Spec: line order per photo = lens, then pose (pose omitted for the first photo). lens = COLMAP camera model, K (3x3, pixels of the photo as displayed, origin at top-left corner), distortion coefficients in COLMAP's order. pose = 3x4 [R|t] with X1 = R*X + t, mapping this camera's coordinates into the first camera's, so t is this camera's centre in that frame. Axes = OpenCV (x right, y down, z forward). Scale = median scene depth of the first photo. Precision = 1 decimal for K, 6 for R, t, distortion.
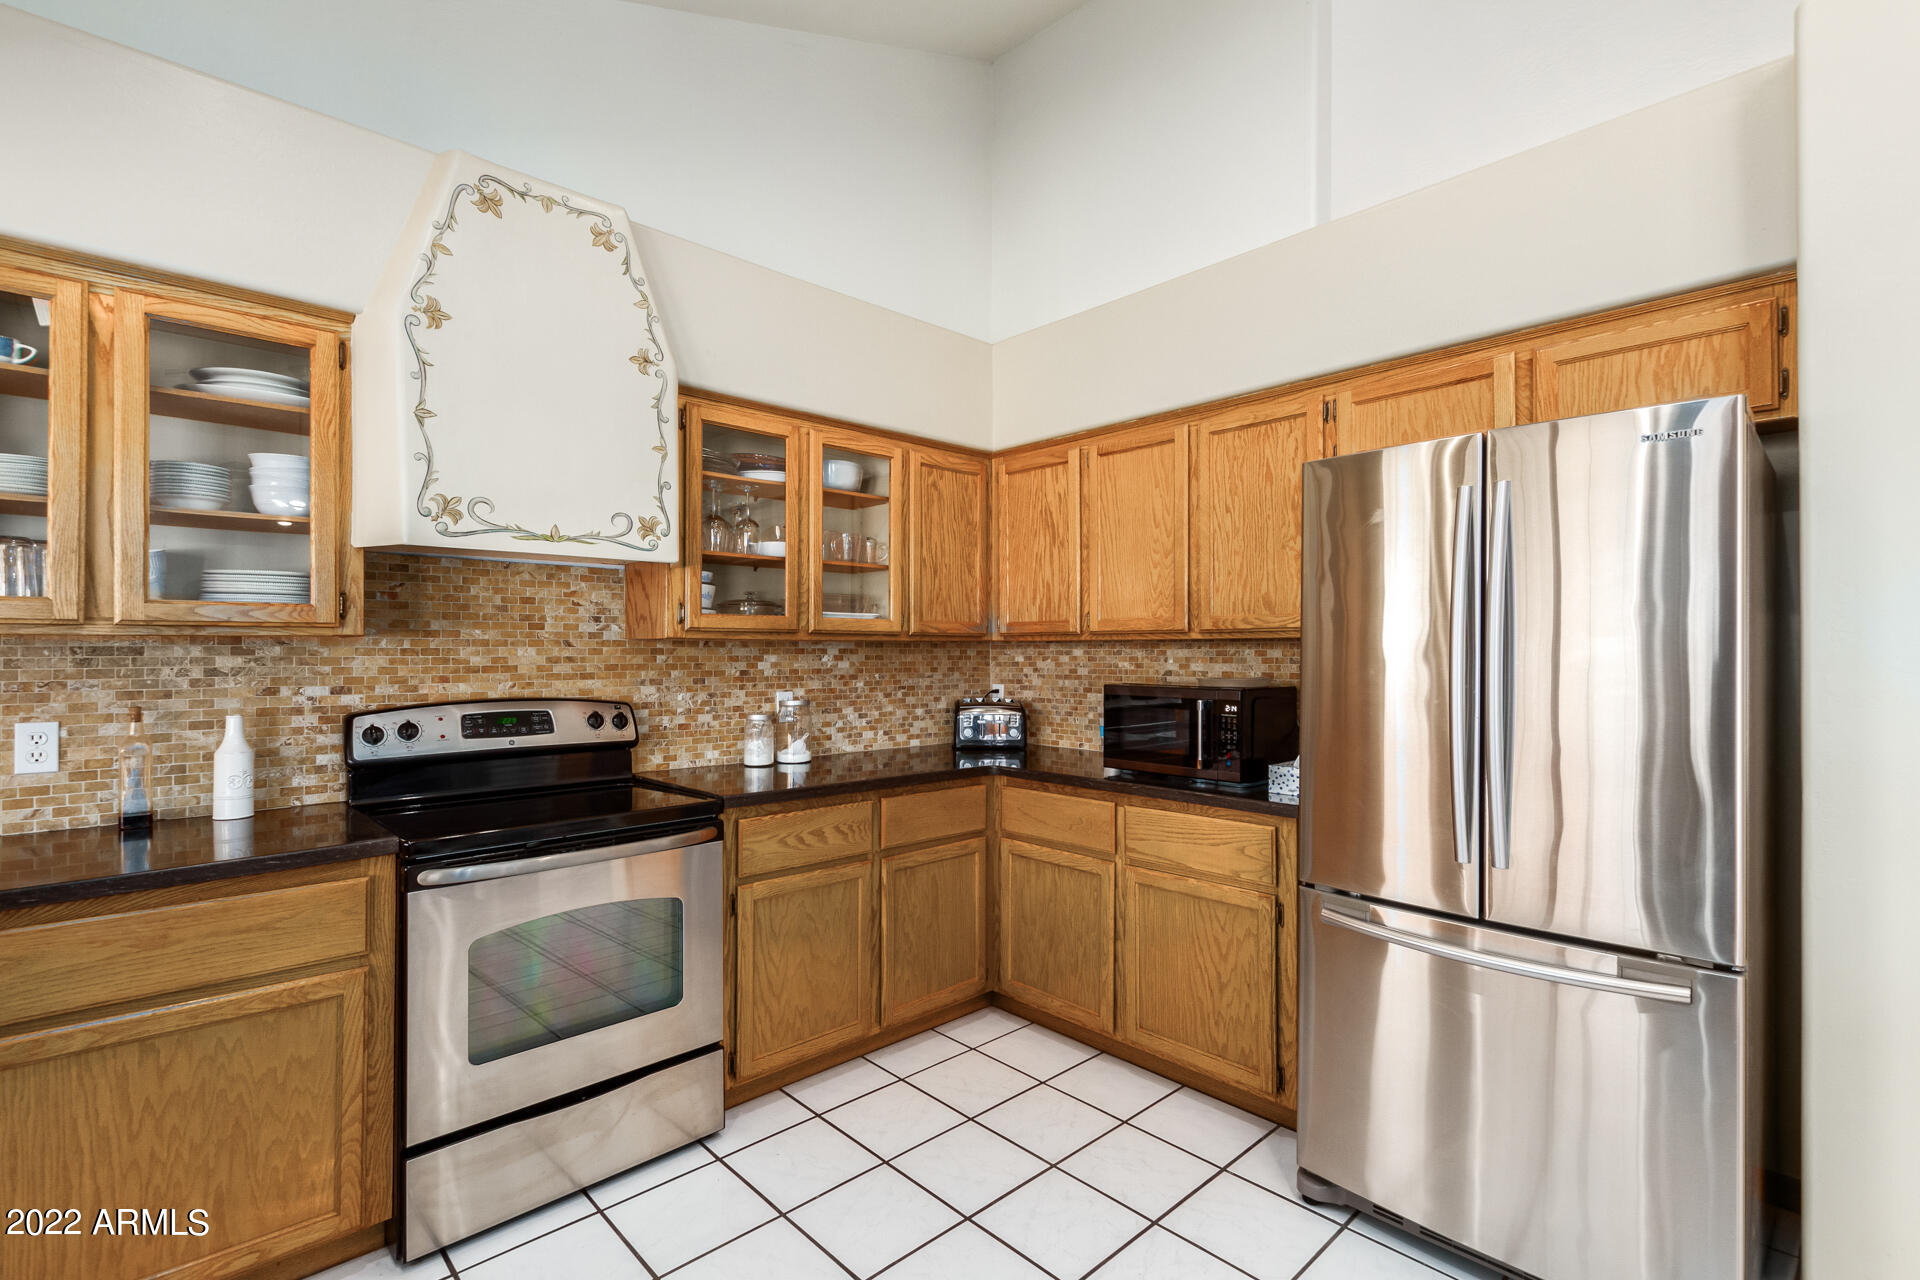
lens RADIAL K [[896.4, 0, 964.0], [0, 896.4, 645.9], [0, 0, 1]] dist [-0.001292, -0.000969]
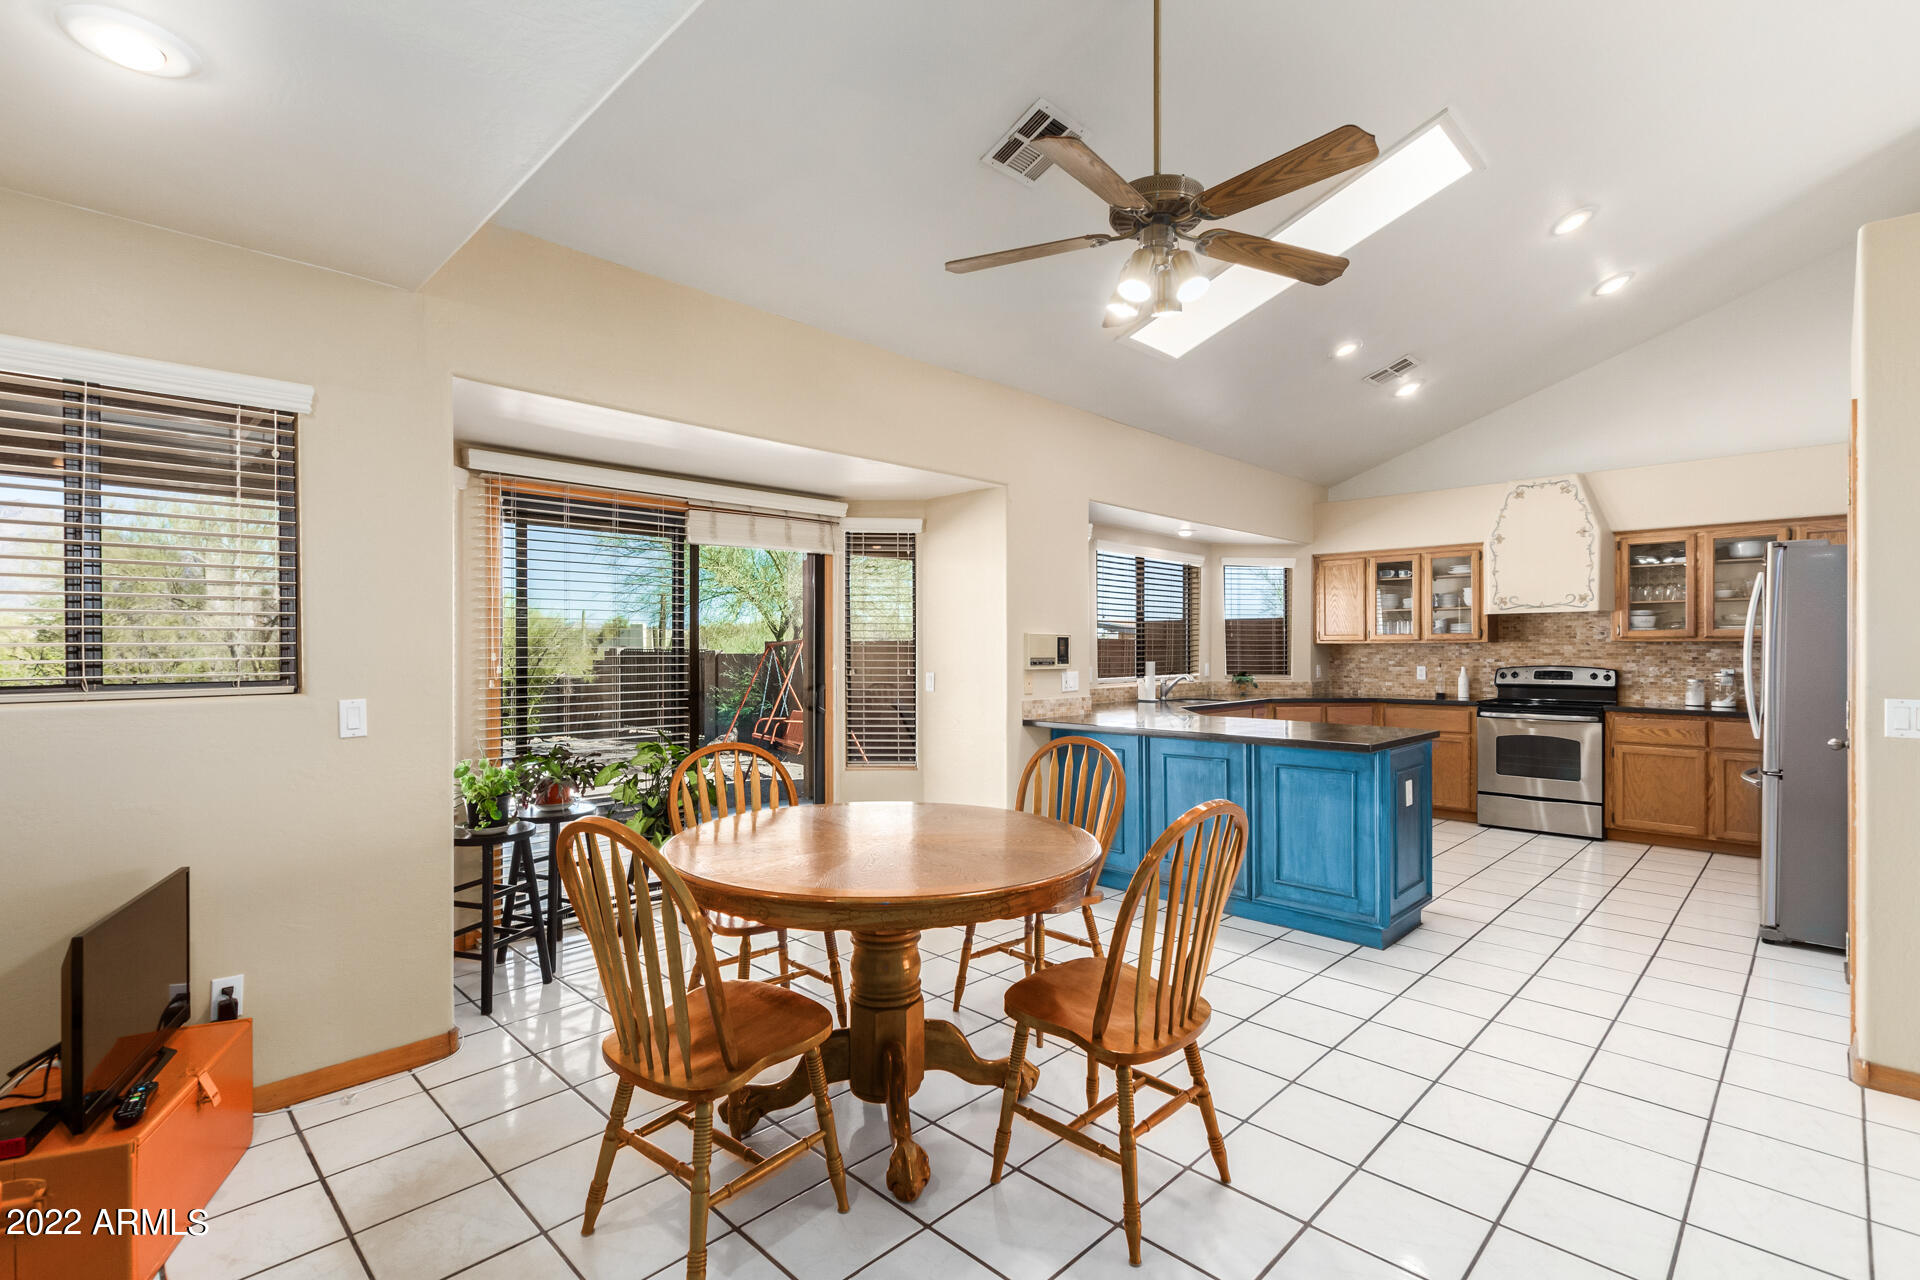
lens RADIAL K [[896.4, 0, 981.0], [0, 896.4, 652.4], [0, 0, 1]] dist [-0.001292, -0.000969]
pose [[0.061869, 0.002601, -0.998081, 1.928514], [0.004161, 0.999987, 0.002864, 0.006679], [0.998076, -0.004330, 0.061857, -0.797197]]
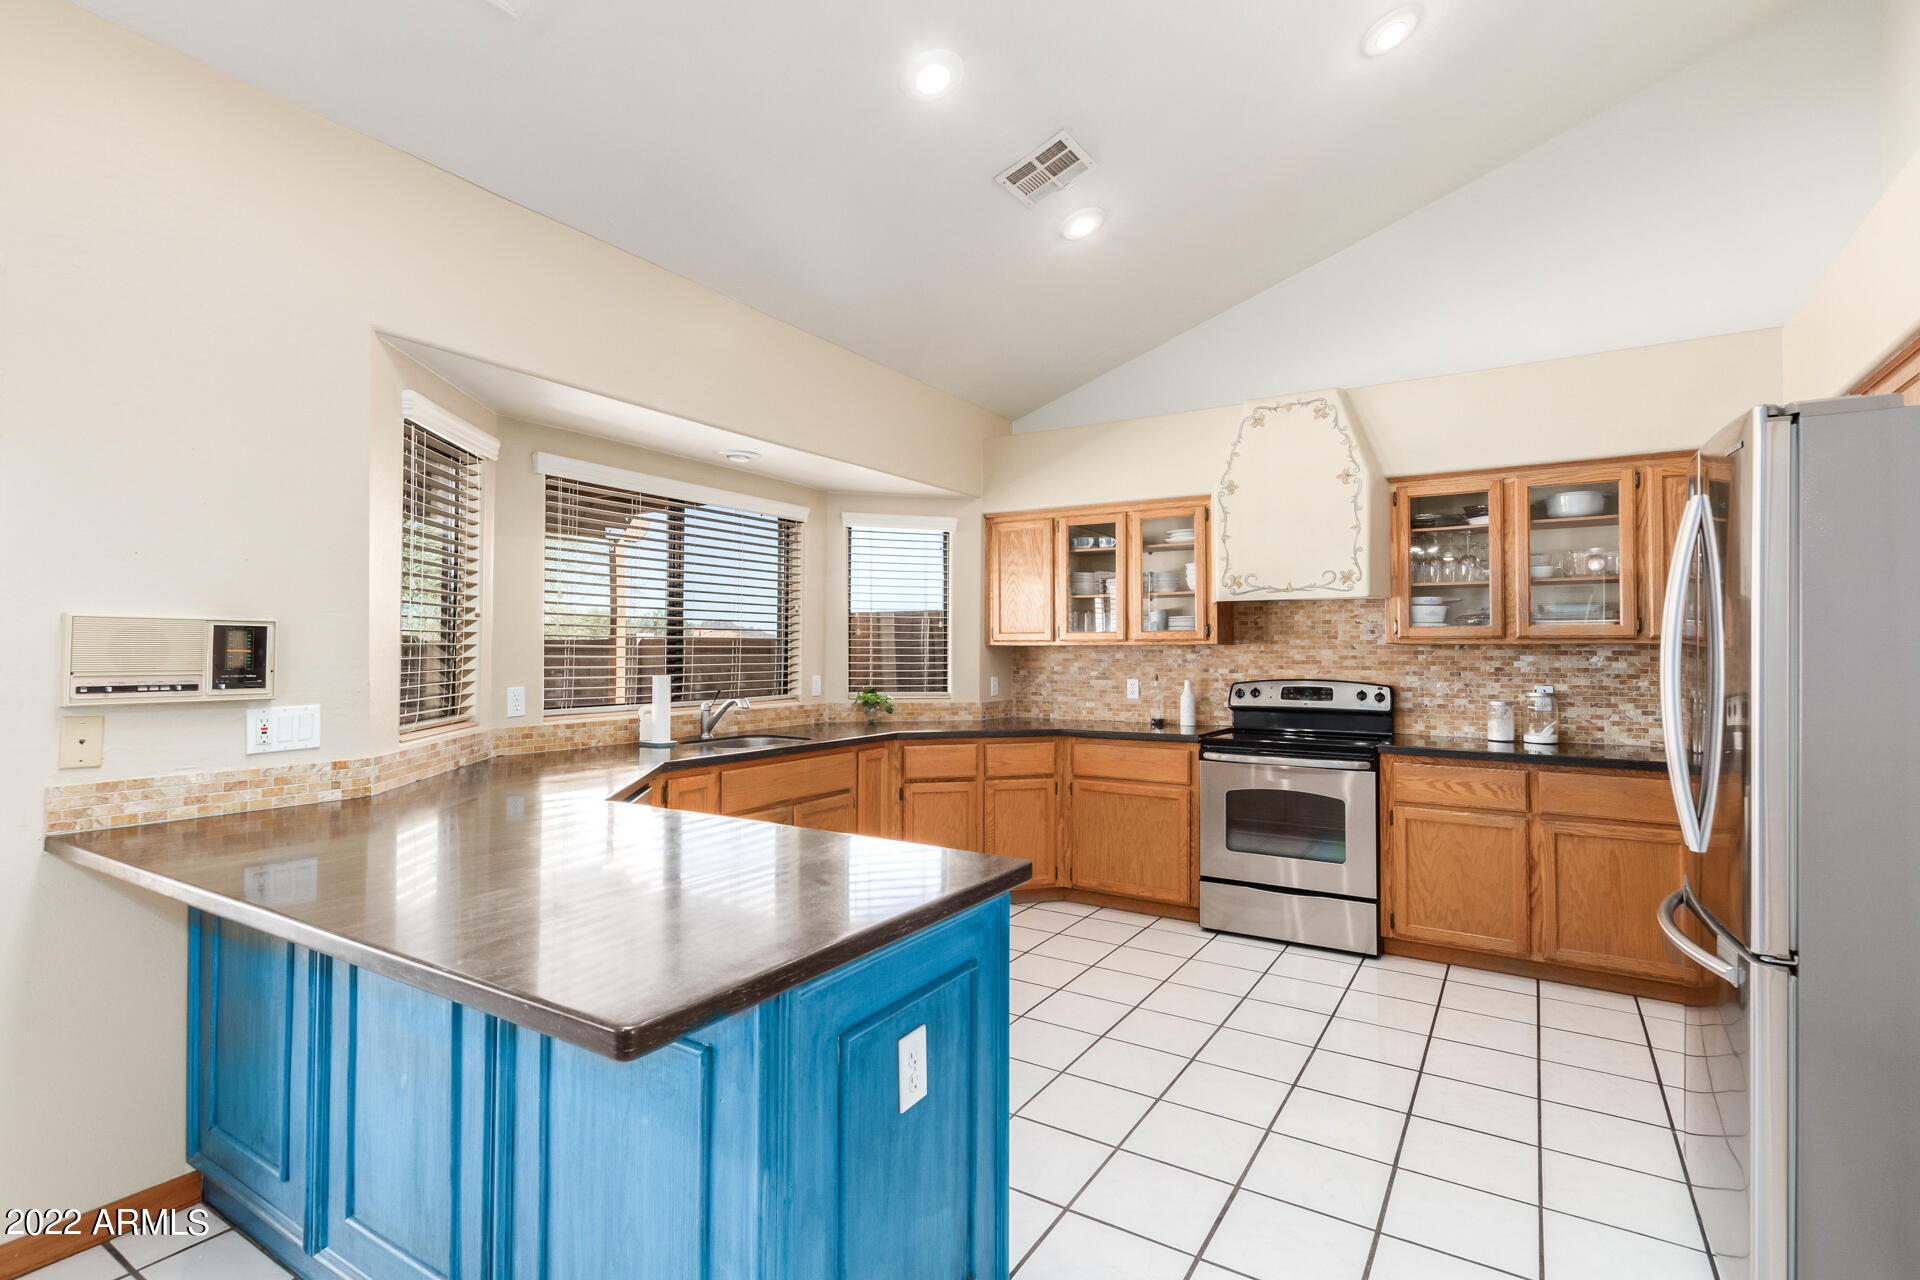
lens RADIAL K [[896.4, 0, 954.5], [0, 896.4, 633.1], [0, 0, 1]] dist [-0.001292, -0.000969]
pose [[0.245084, -0.019810, -0.969299, 0.993944], [0.001329, 0.999797, -0.020098, 0.003261], [0.969501, 0.003638, 0.245060, -0.096161]]
